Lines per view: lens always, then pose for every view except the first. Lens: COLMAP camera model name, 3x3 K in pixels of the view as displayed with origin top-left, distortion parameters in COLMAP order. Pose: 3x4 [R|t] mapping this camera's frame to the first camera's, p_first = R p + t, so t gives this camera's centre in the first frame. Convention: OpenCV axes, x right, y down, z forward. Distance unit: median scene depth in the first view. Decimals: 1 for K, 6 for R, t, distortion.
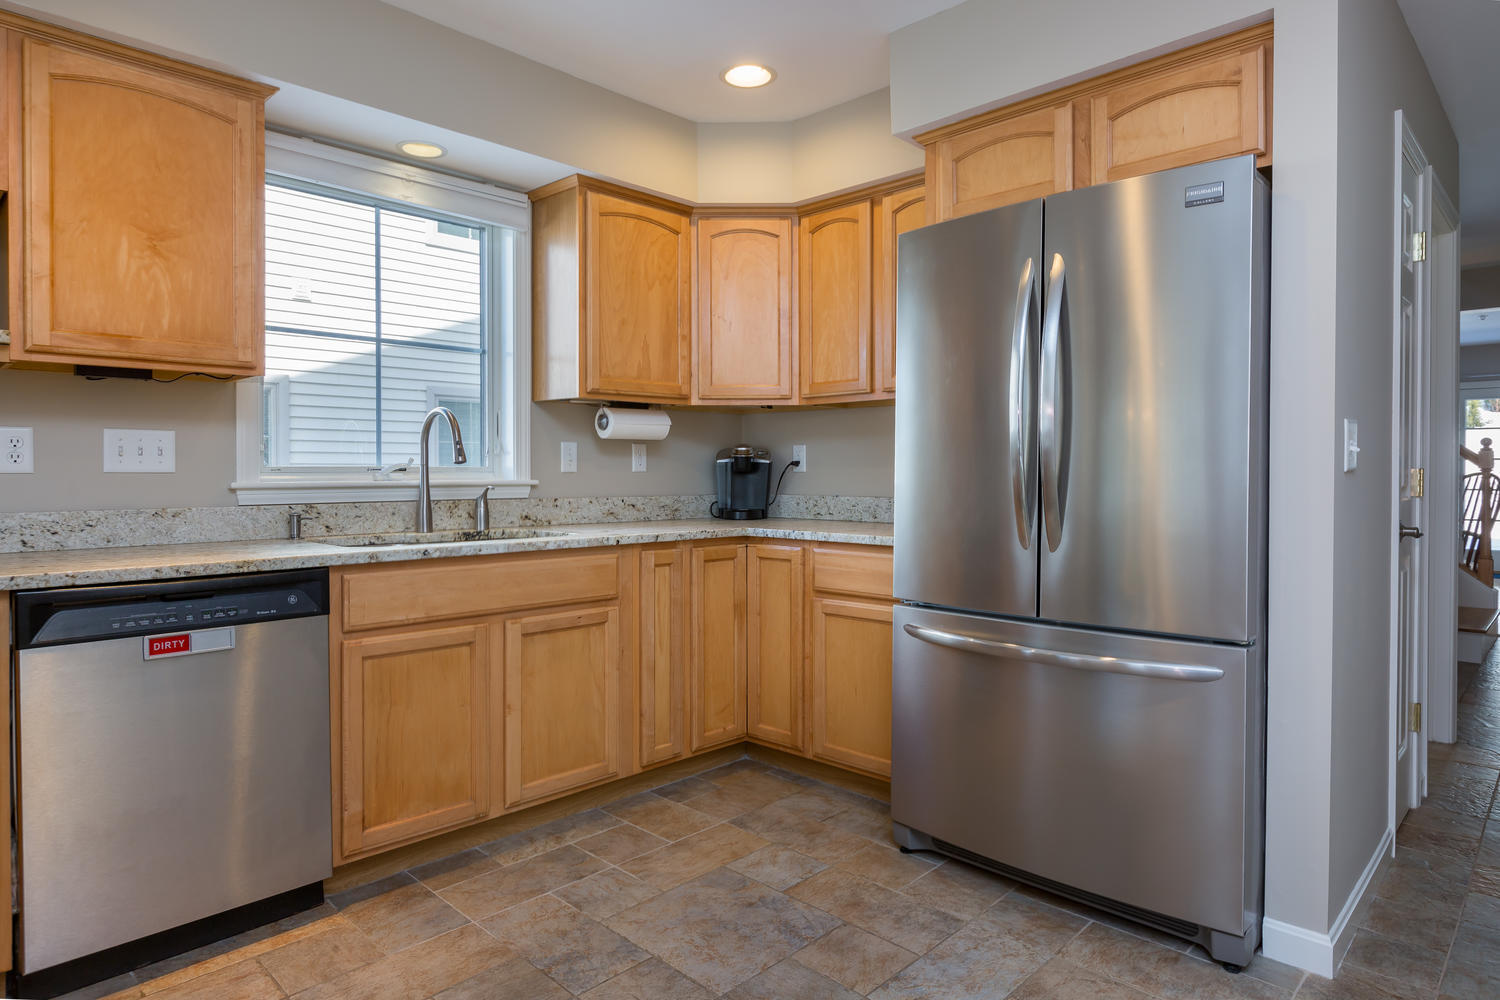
lens RADIAL K [[873.9, 0, 736.2], [0, 873.9, 482.6], [0, 0, 1]] dist [0.001268, -0.000886]
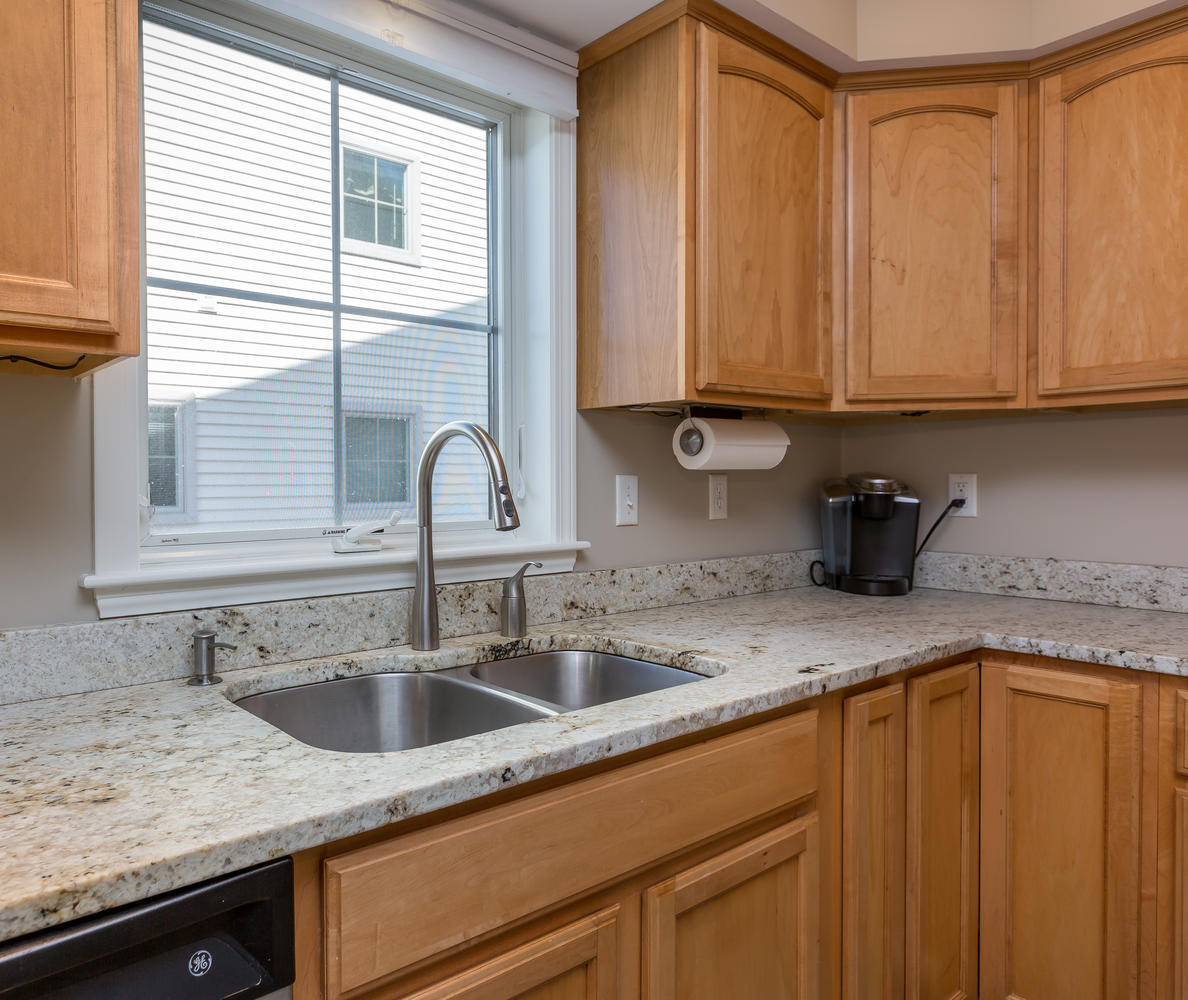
lens RADIAL K [[815.6, 0, 486.3], [0, 815.6, 496.0], [0, 0, 1]] dist [-0.000999, 0.000110]
pose [[0.991267, -0.002906, -0.131839, -0.265947], [0.003755, 0.999974, 0.006193, -0.044515], [0.131817, -0.006634, 0.991252, 0.525775]]
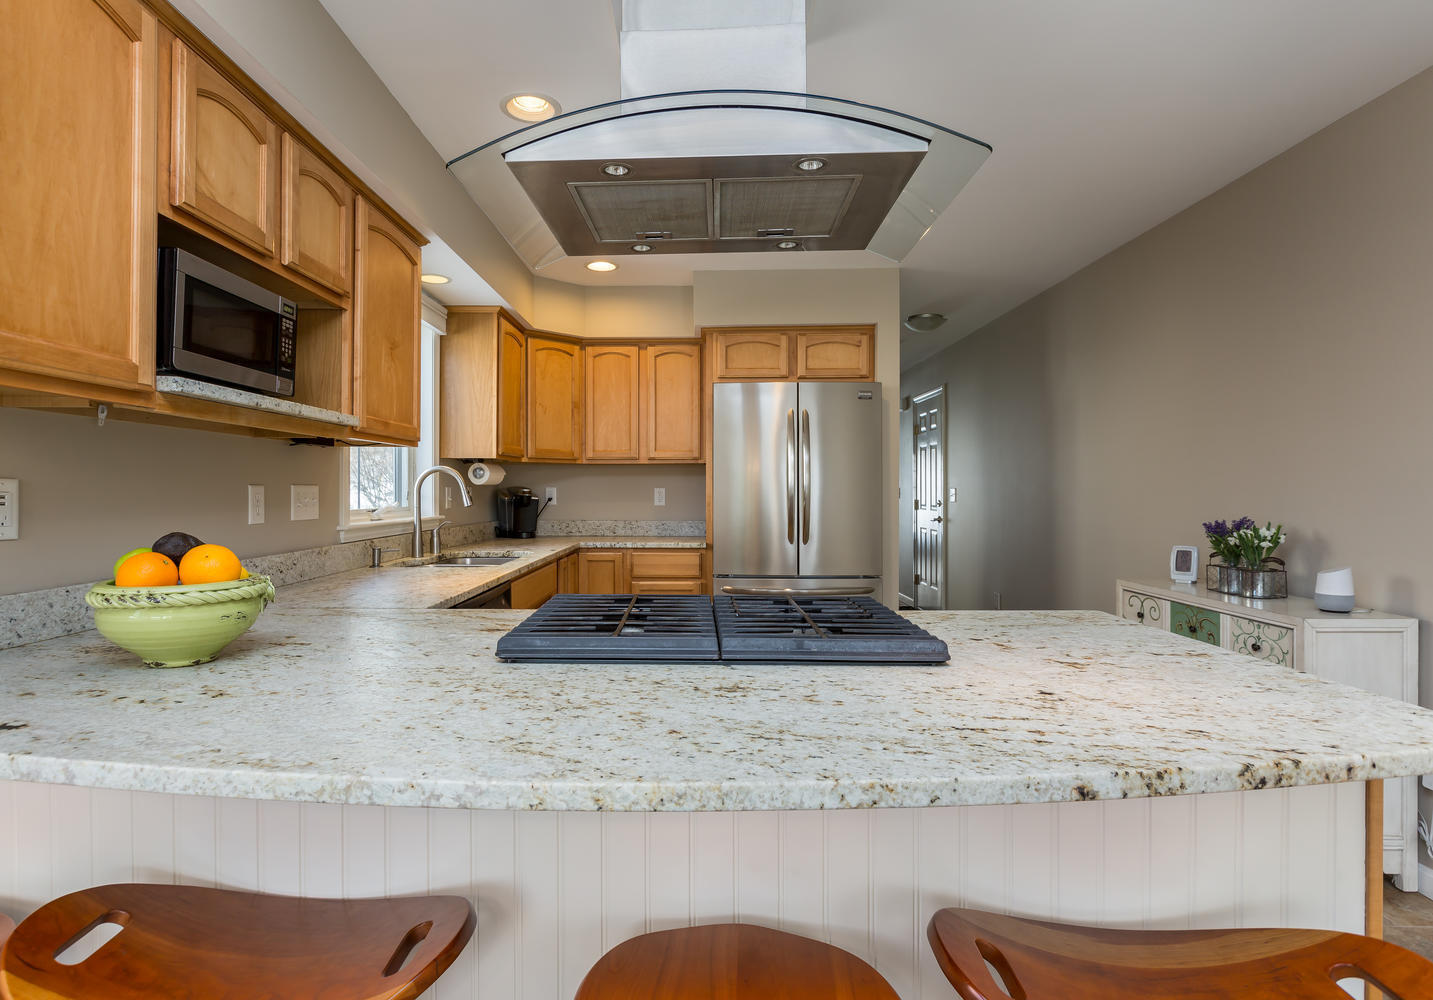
lens RADIAL K [[729.0, 0, 666.8], [0, 729.0, 489.8], [0, 0, 1]] dist [-0.000423, -0.000058]
pose [[0.740605, -0.000570, 0.671940, -0.878248], [0.008578, 0.999926, -0.008606, -0.035960], [-0.671886, 0.012138, 0.740555, -0.095819]]
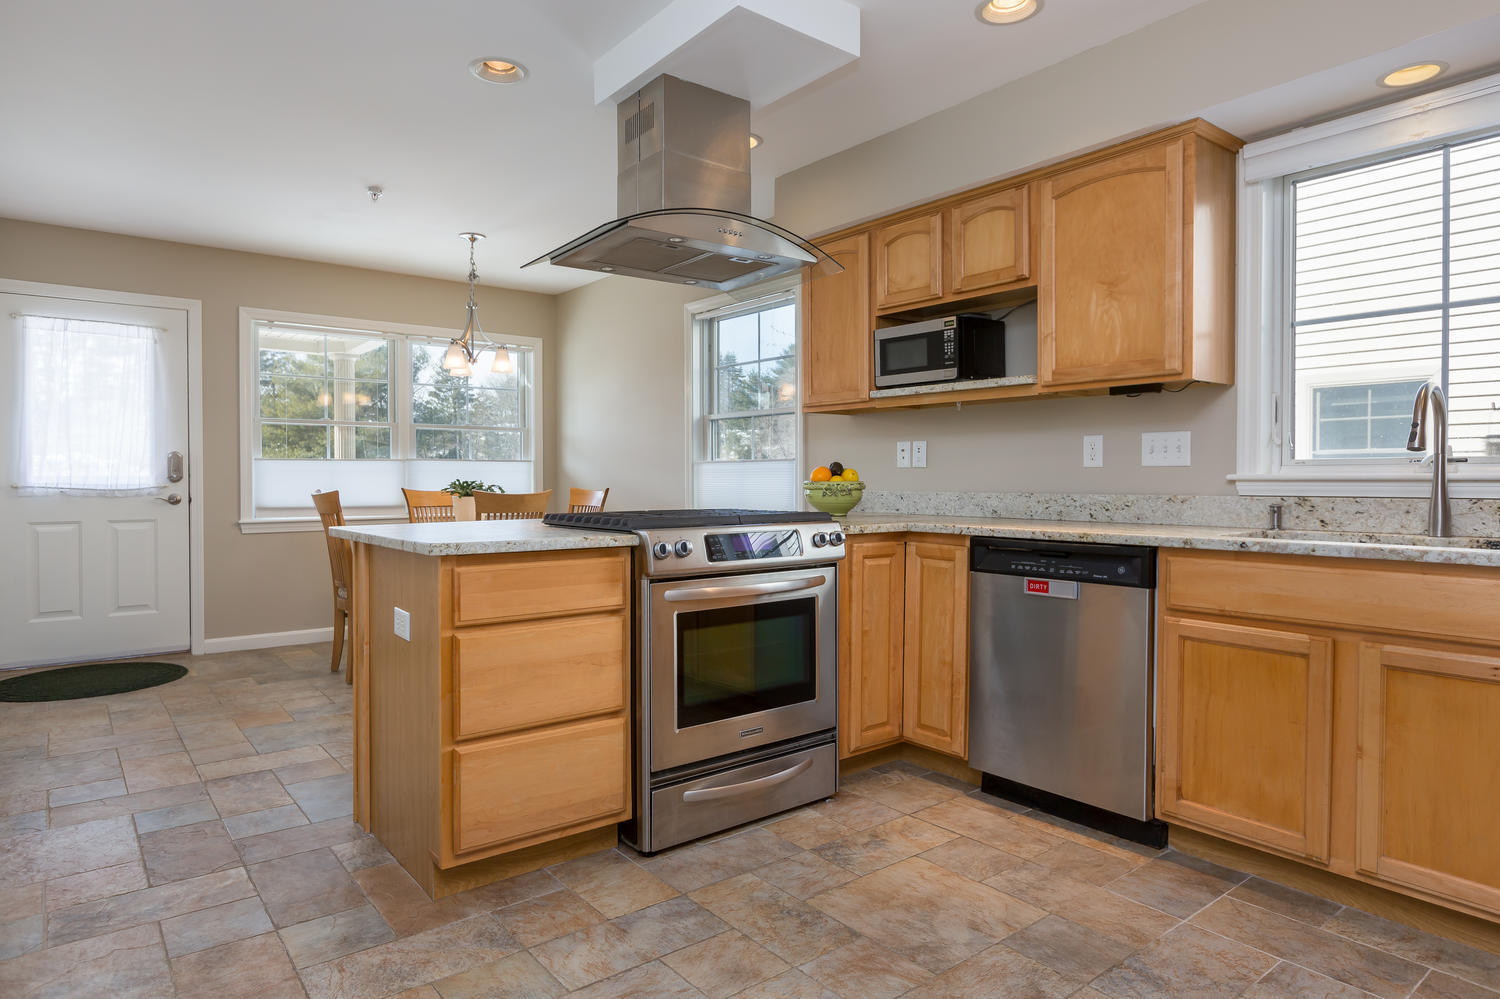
lens RADIAL K [[873.9, 0, 736.2], [0, 873.9, 482.1], [0, 0, 1]] dist [0.001268, -0.000886]
pose [[-0.120214, 0.003880, -0.992740, 0.561992], [-0.012715, 0.999904, 0.005448, 0.010981], [0.992667, 0.013278, -0.120153, 0.475722]]
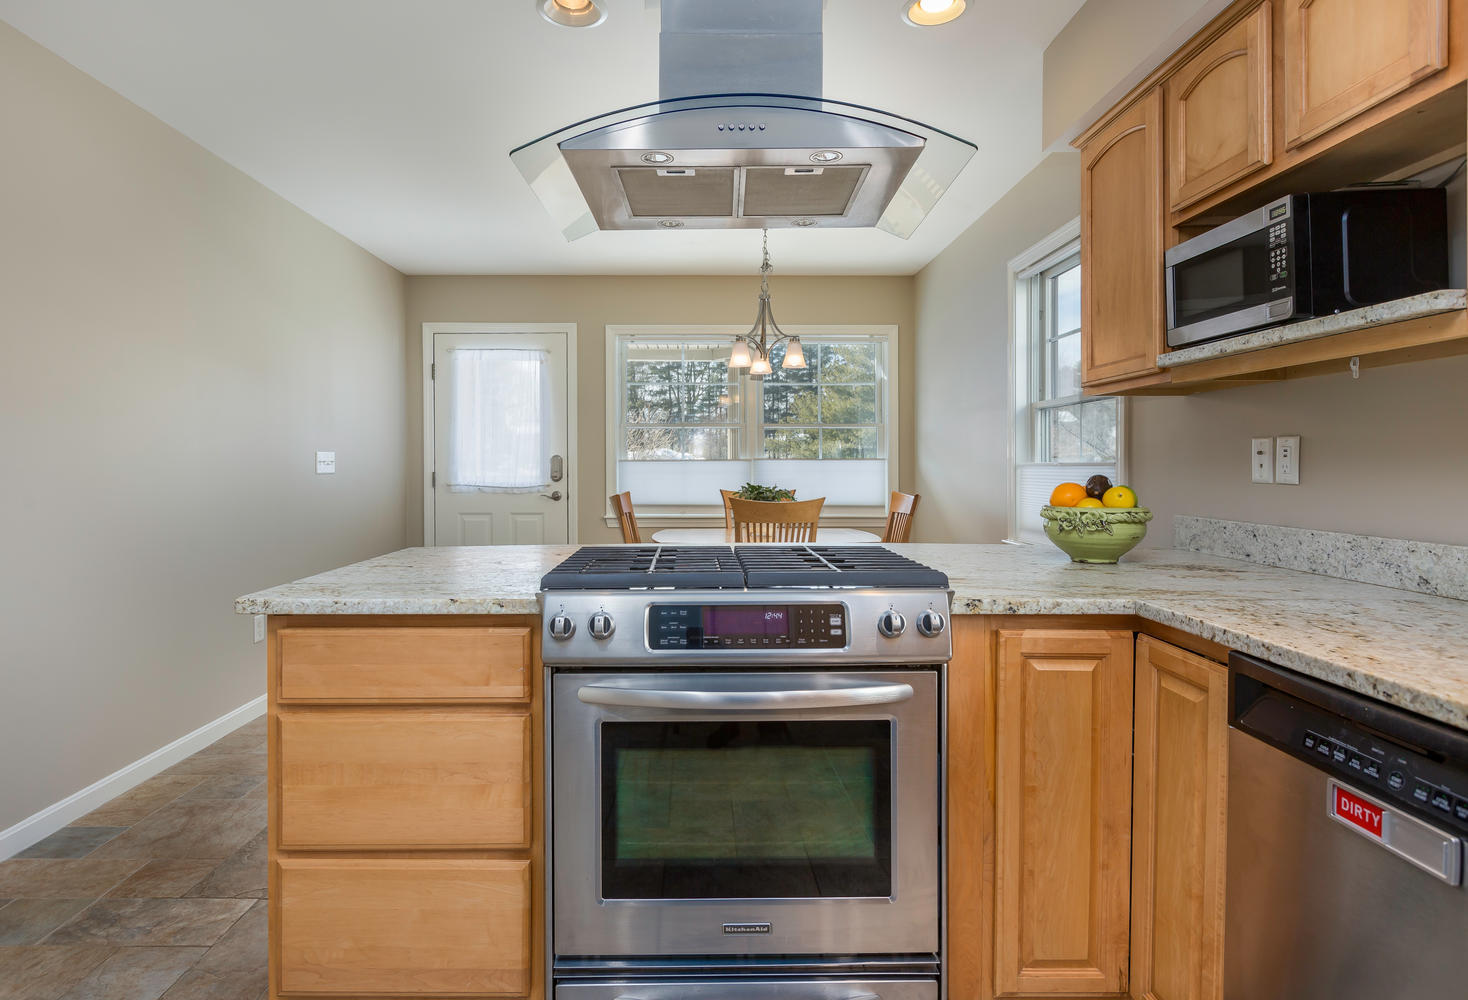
lens RADIAL K [[806.9, 0, 704.4], [0, 806.9, 465.9], [0, 0, 1]] dist [0.001456, -0.000621]
pose [[-0.702553, 0.000872, -0.711630, 0.014748], [-0.009791, 0.999893, 0.010891, -0.027703], [0.711564, 0.014619, -0.702470, 0.738777]]
